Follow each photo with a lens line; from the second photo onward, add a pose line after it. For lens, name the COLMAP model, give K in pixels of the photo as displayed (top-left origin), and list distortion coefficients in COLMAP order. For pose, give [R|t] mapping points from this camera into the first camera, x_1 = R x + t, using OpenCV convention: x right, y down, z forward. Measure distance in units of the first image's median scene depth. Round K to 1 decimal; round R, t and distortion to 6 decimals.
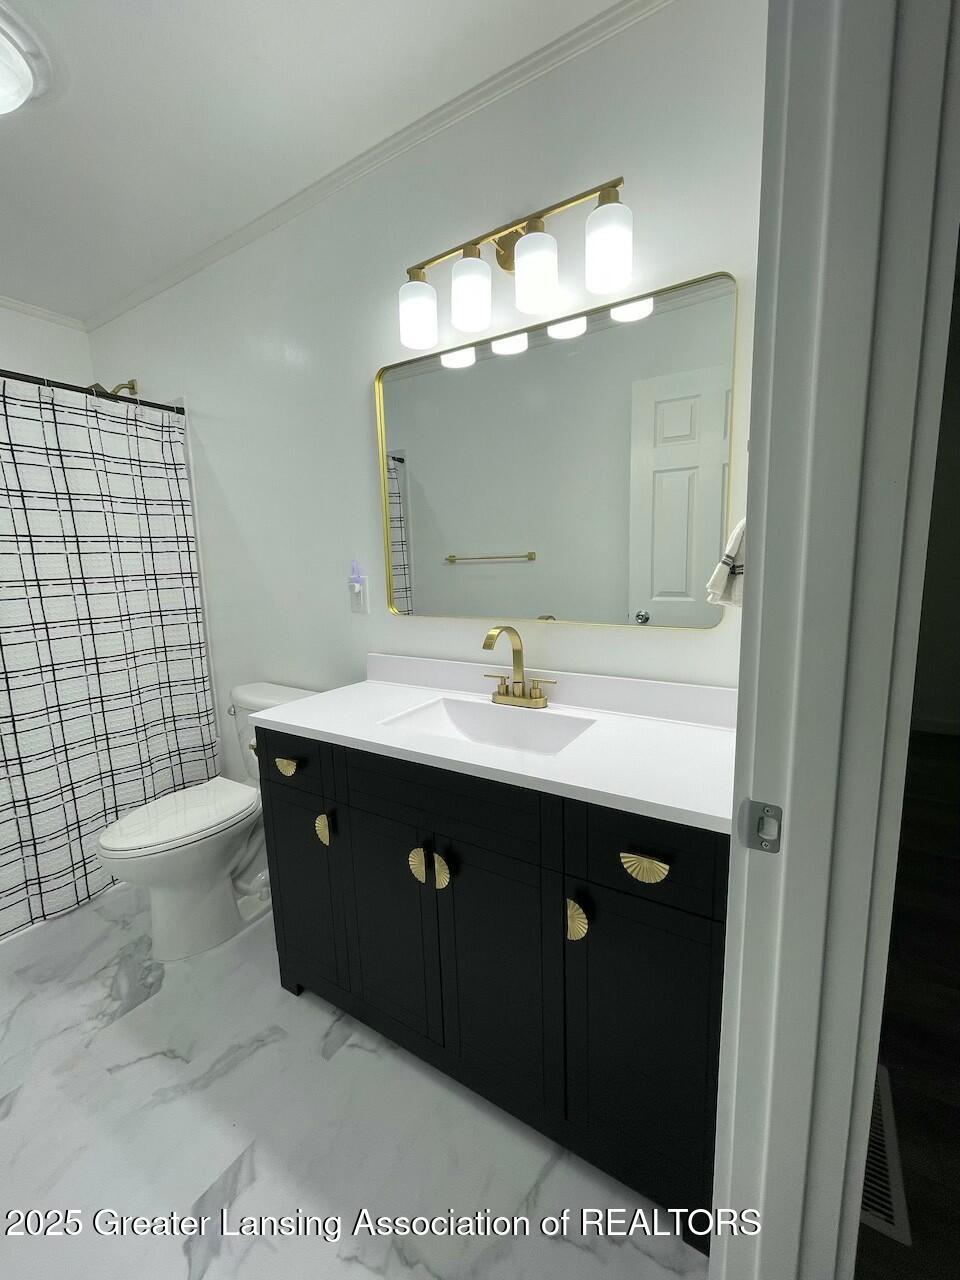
lens RADIAL K [[514.3, 0, 478.4], [0, 514.3, 635.3], [0, 0, 1]] dist [-0.008047, 0.002235]
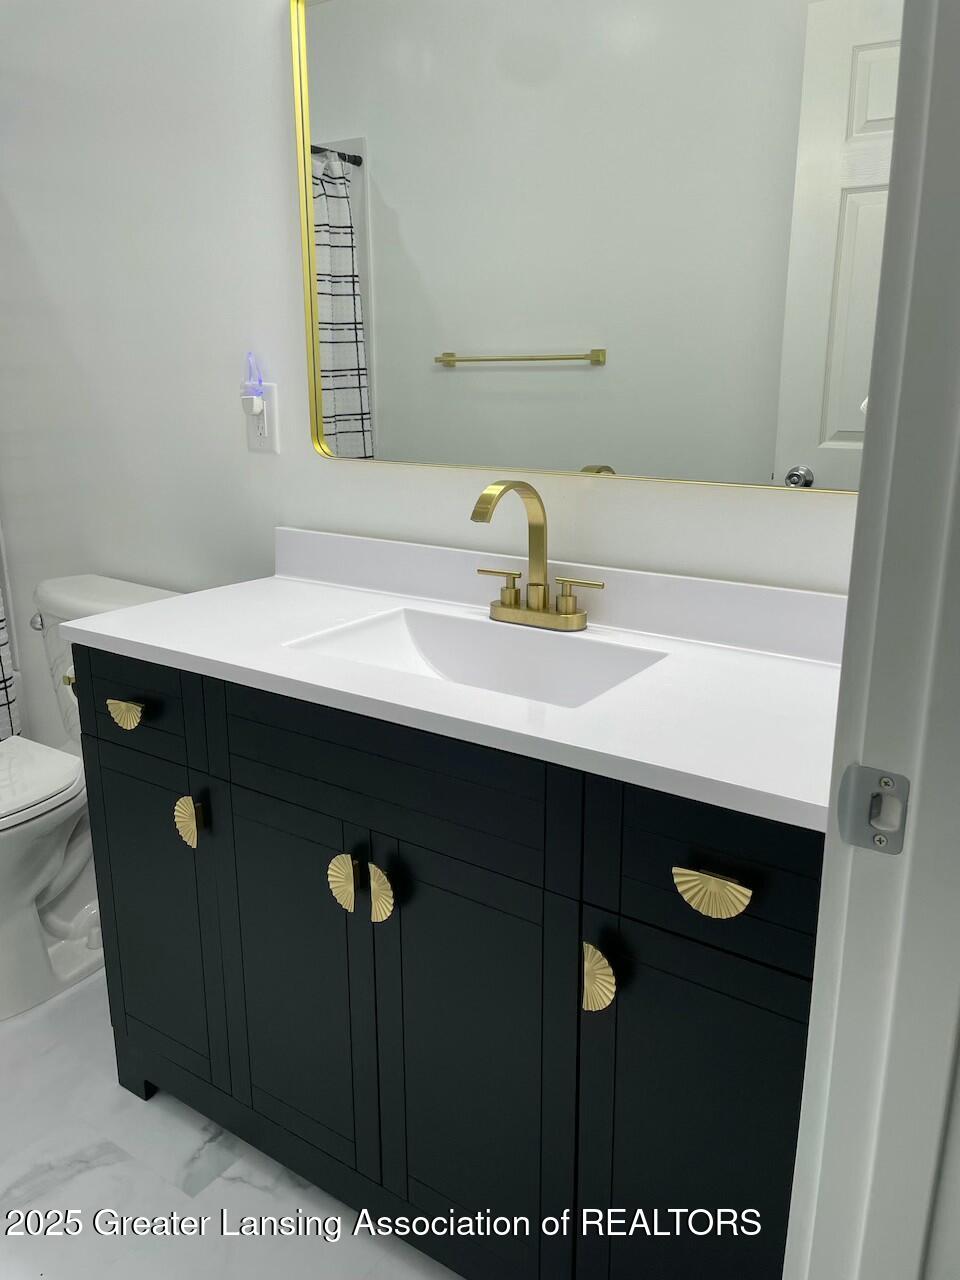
lens RADIAL K [[1028.5, 0, 485.1], [0, 1028.5, 636.7], [0, 0, 1]] dist [0.040460, -0.052897]
pose [[0.997727, 0.038833, -0.055063, 0.087464], [-0.032877, 0.993905, 0.105224, 0.033518], [0.058814, -0.103174, 0.992923, -0.117607]]
